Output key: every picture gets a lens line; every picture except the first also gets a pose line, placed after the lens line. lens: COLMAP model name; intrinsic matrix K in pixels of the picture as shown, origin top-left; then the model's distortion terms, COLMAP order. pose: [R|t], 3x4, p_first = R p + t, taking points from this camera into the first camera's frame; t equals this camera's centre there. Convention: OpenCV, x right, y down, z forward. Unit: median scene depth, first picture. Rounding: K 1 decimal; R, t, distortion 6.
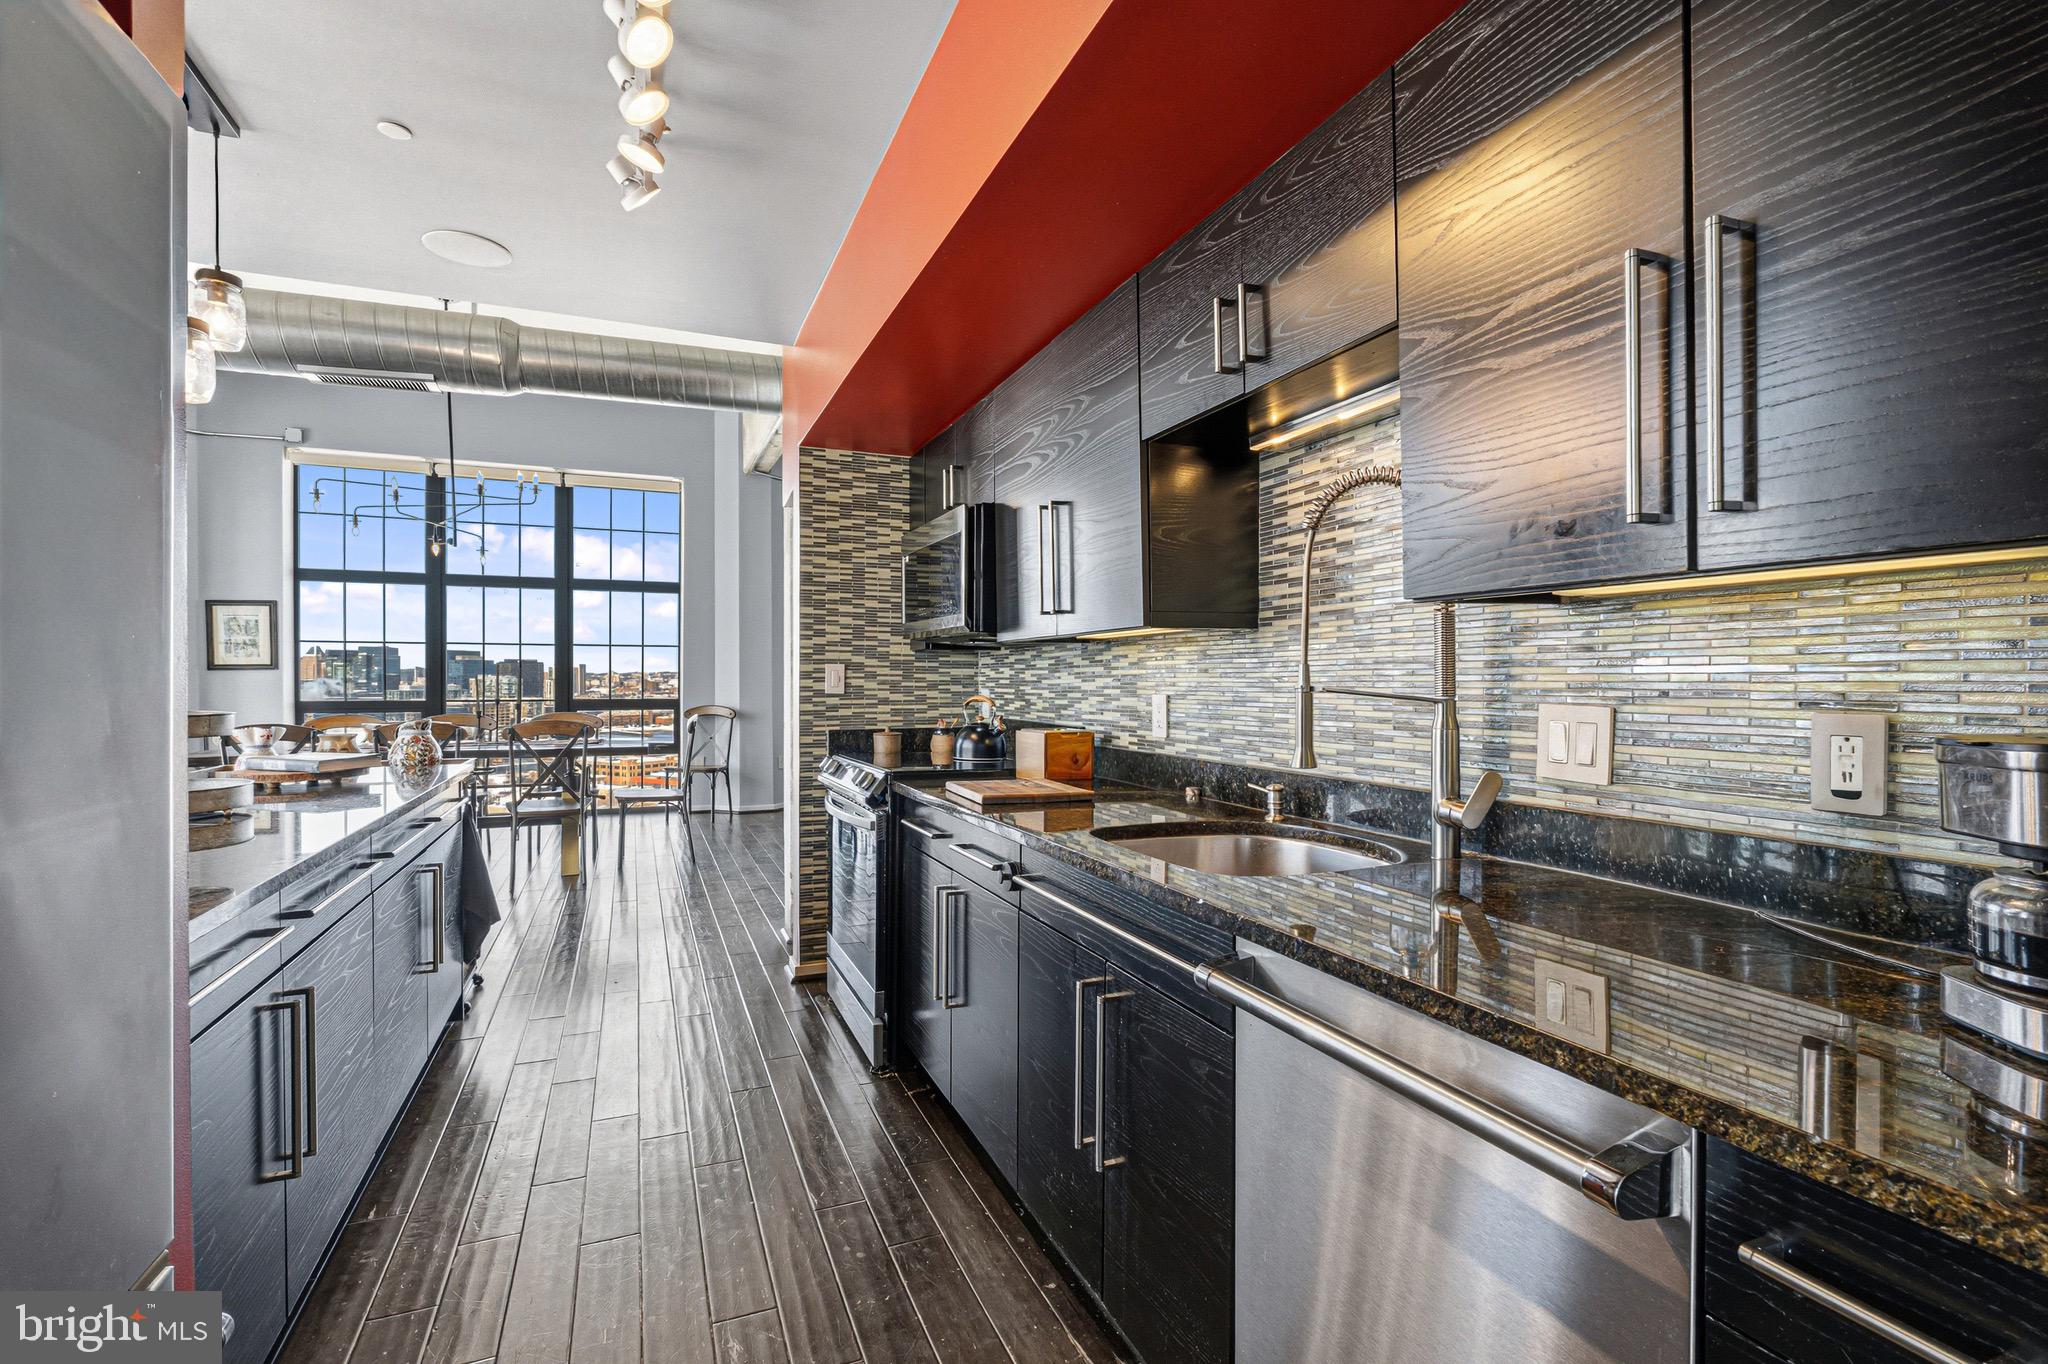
lens RADIAL K [[931.5, 0, 1024.0], [0, 931.5, 682.0], [0, 0, 1]] dist [0.001334, 0.000220]
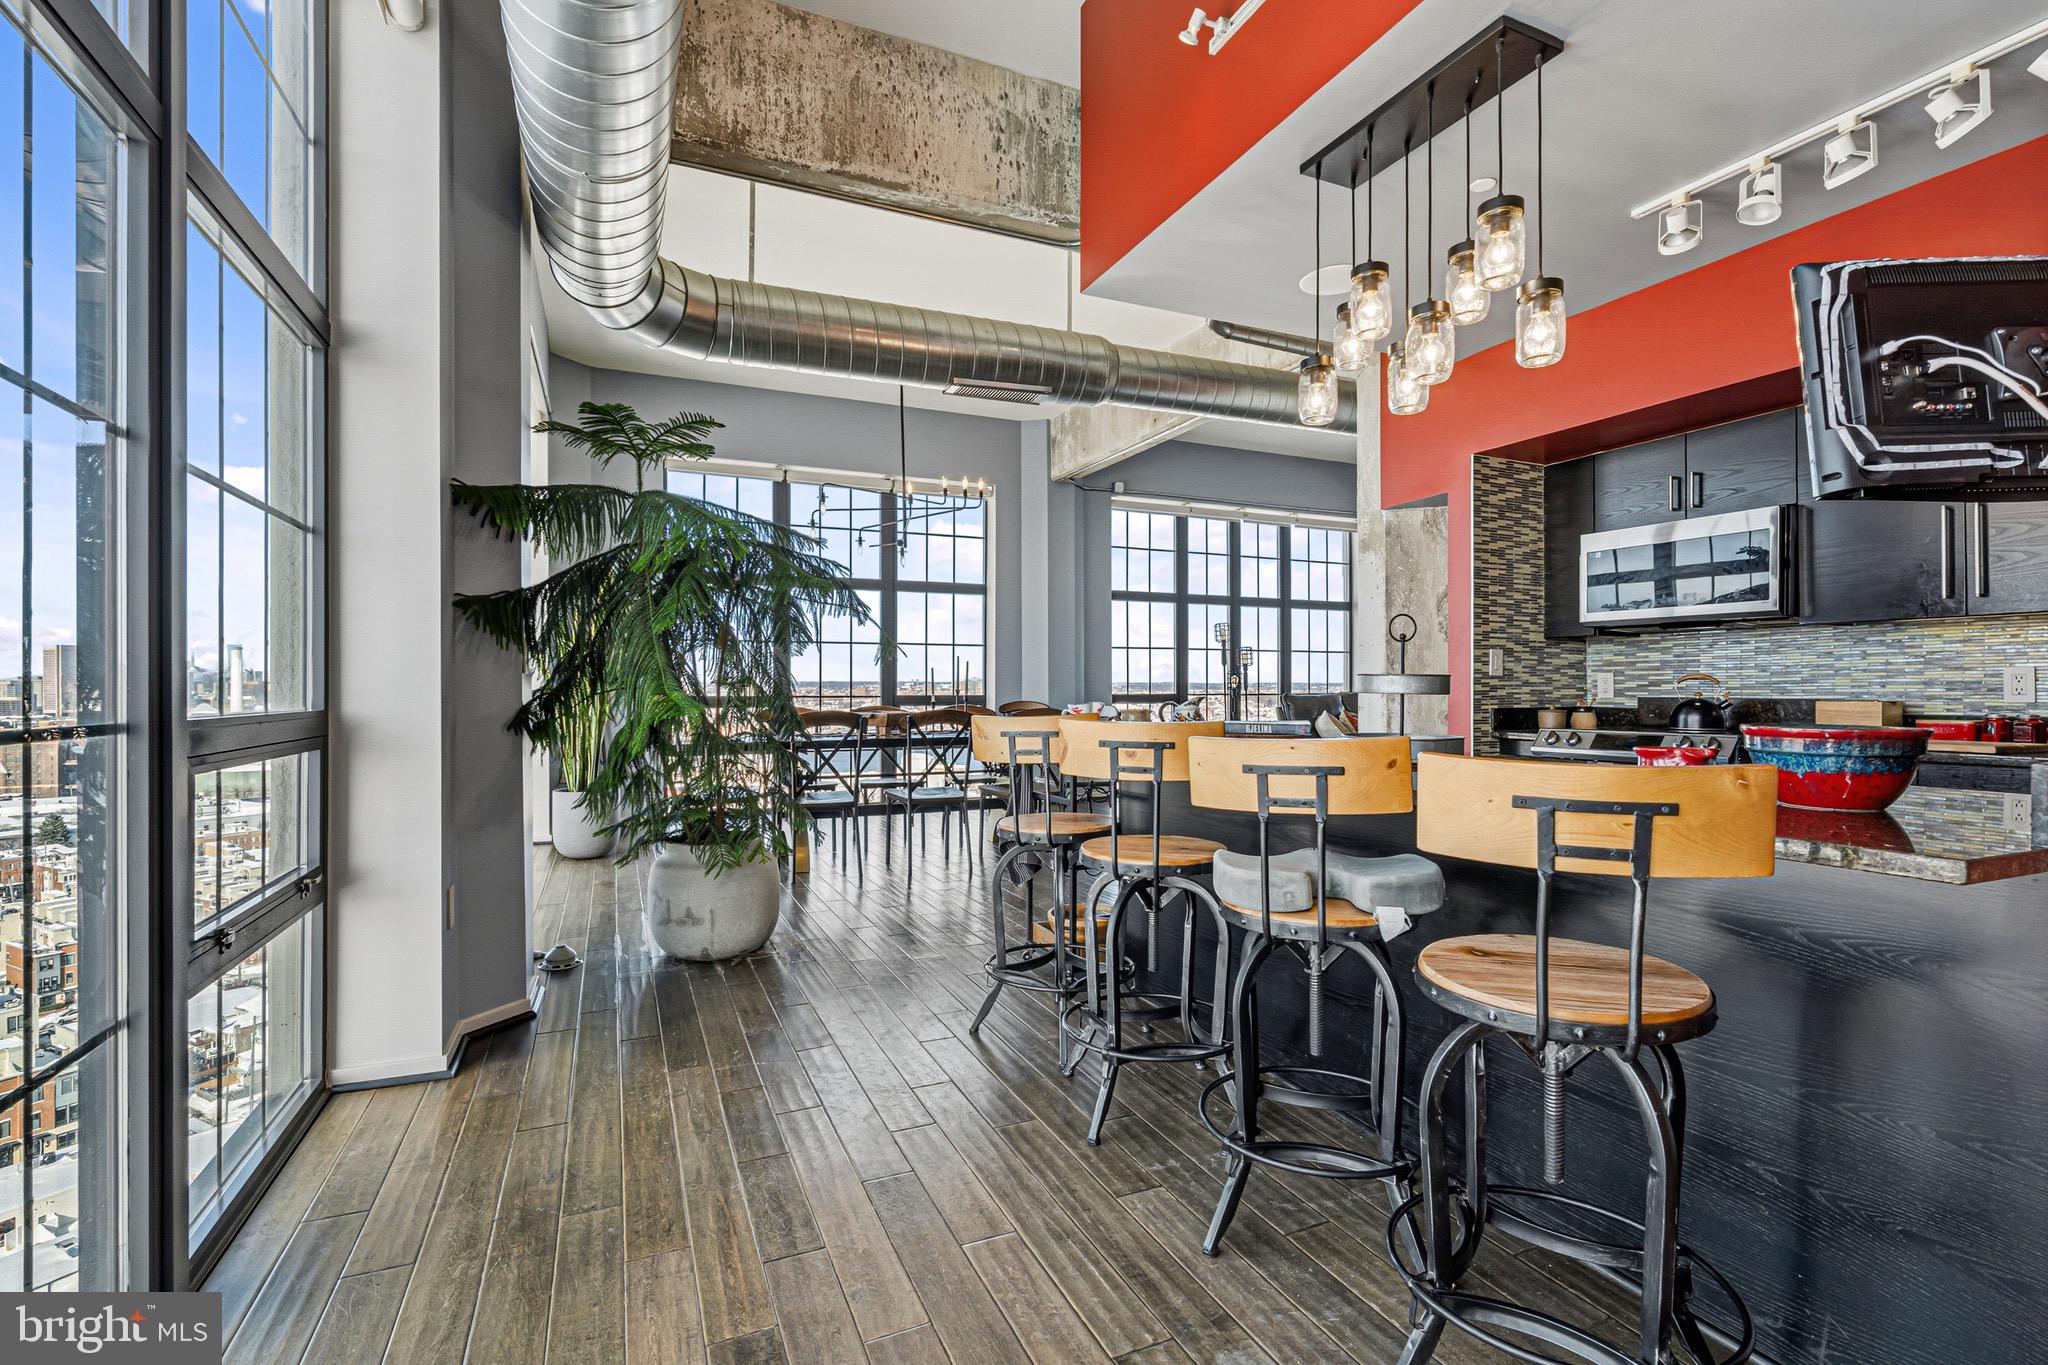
lens RADIAL K [[931.5, 0, 1024.0], [0, 931.5, 682.5], [0, 0, 1]] dist [0.001334, 0.000220]
pose [[0.999788, -0.001624, 0.020503, -0.788094], [0.001796, 0.999963, -0.008364, 0.028756], [-0.020489, 0.008399, 0.999755, -0.105893]]
